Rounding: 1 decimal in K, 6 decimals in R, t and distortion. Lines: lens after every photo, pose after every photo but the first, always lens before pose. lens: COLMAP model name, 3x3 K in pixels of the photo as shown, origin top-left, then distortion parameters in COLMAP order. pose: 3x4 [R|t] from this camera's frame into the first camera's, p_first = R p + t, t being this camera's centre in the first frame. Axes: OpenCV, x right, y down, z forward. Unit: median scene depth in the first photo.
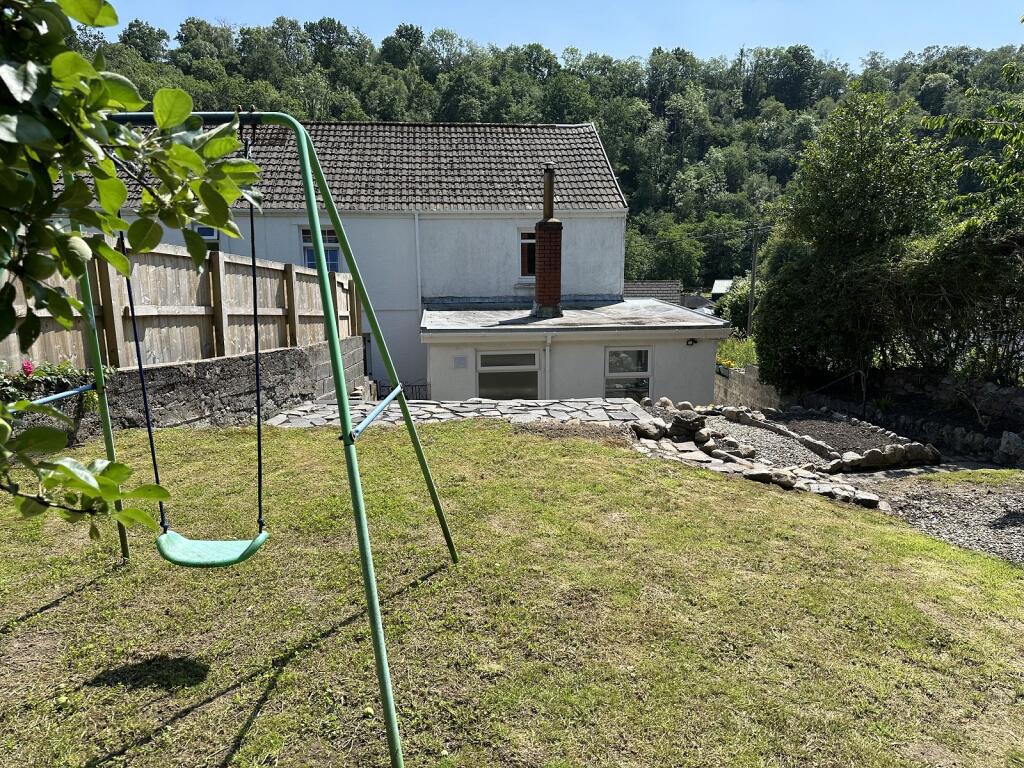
lens RADIAL K [[719.0, 0, 512.7], [0, 719.0, 404.0], [0, 0, 1]] dist [0.048760, -0.055111]
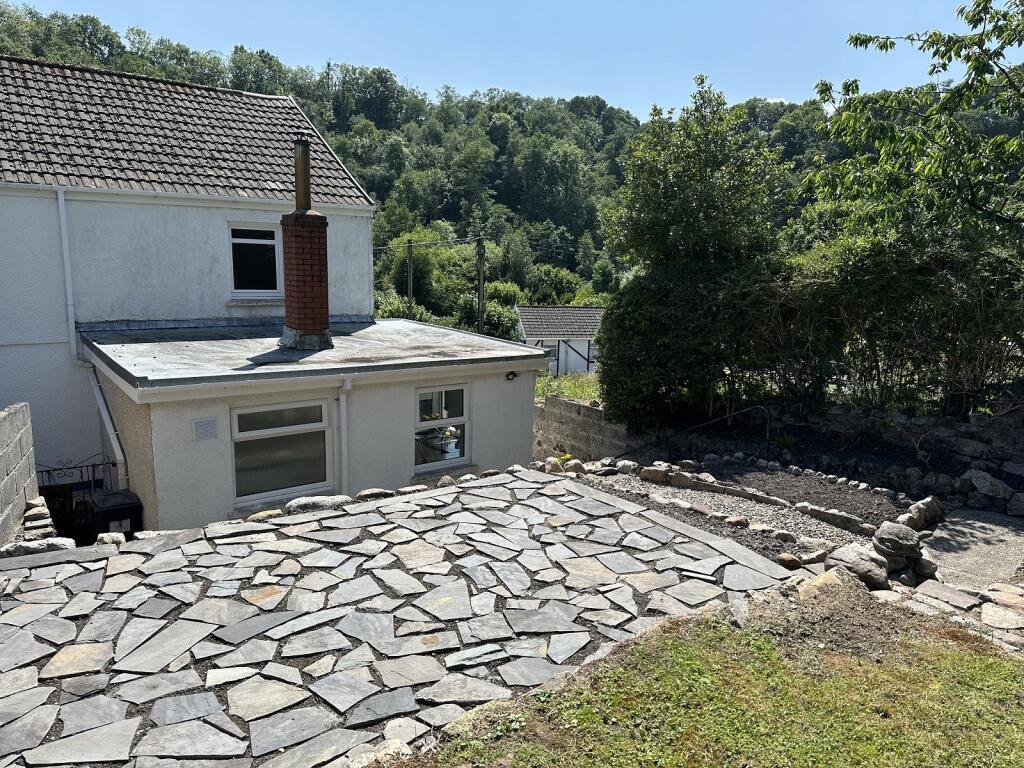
lens RADIAL K [[748.5, 0, 512.0], [0, 748.5, 384.0], [0, 0, 1]] dist [0.000565, -0.009292]
pose [[0.855697, -0.056164, 0.514421, -0.125089], [0.082323, 0.996207, -0.028172, -0.040051], [-0.510887, 0.066456, 0.857075, 0.223704]]
